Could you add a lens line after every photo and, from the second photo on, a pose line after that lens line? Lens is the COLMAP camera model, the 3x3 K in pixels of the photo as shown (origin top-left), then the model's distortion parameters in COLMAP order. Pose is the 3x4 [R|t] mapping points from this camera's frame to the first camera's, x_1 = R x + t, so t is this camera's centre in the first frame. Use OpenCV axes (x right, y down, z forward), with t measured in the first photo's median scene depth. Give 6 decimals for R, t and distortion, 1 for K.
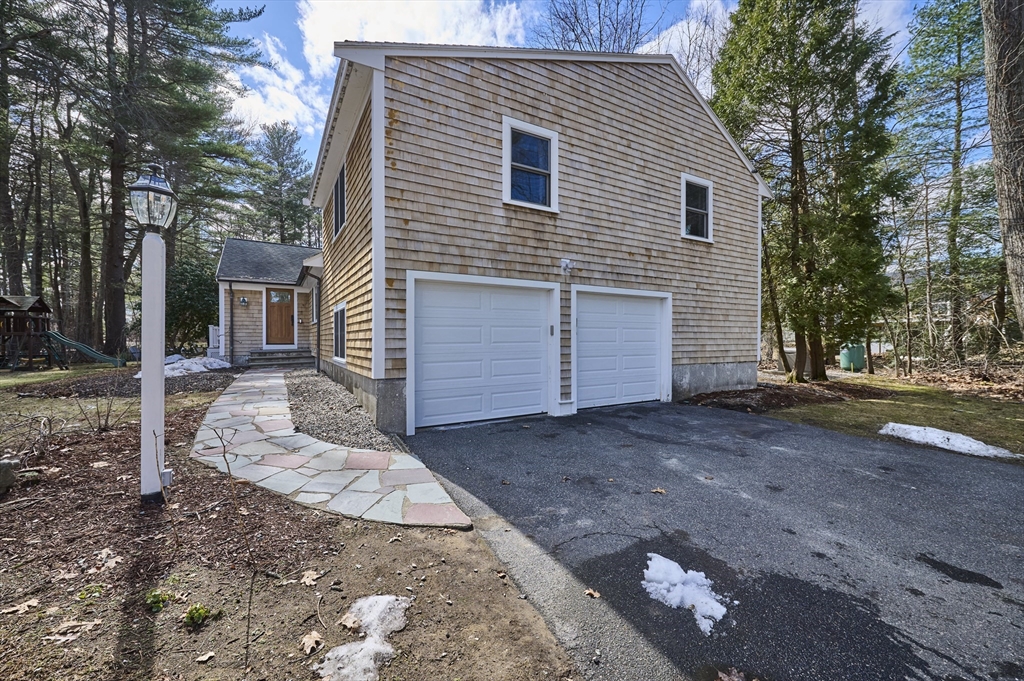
lens RADIAL K [[403.6, 0, 509.7], [0, 403.6, 338.8], [0, 0, 1]] dist [-0.000926, -0.000748]
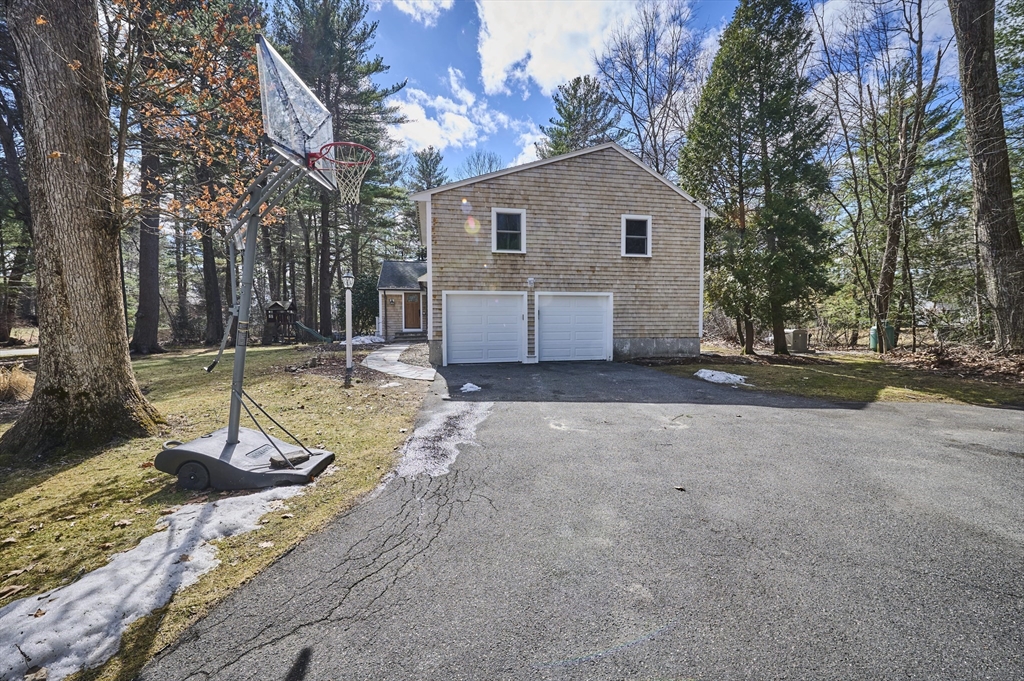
lens RADIAL K [[403.6, 0, 513.2], [0, 403.6, 337.7], [0, 0, 1]] dist [-0.000926, -0.000748]
pose [[0.946525, 0.002777, -0.322619, 0.644267], [0.005907, 0.999646, 0.025934, 0.024175], [0.322577, -0.026453, 0.946173, -0.750800]]
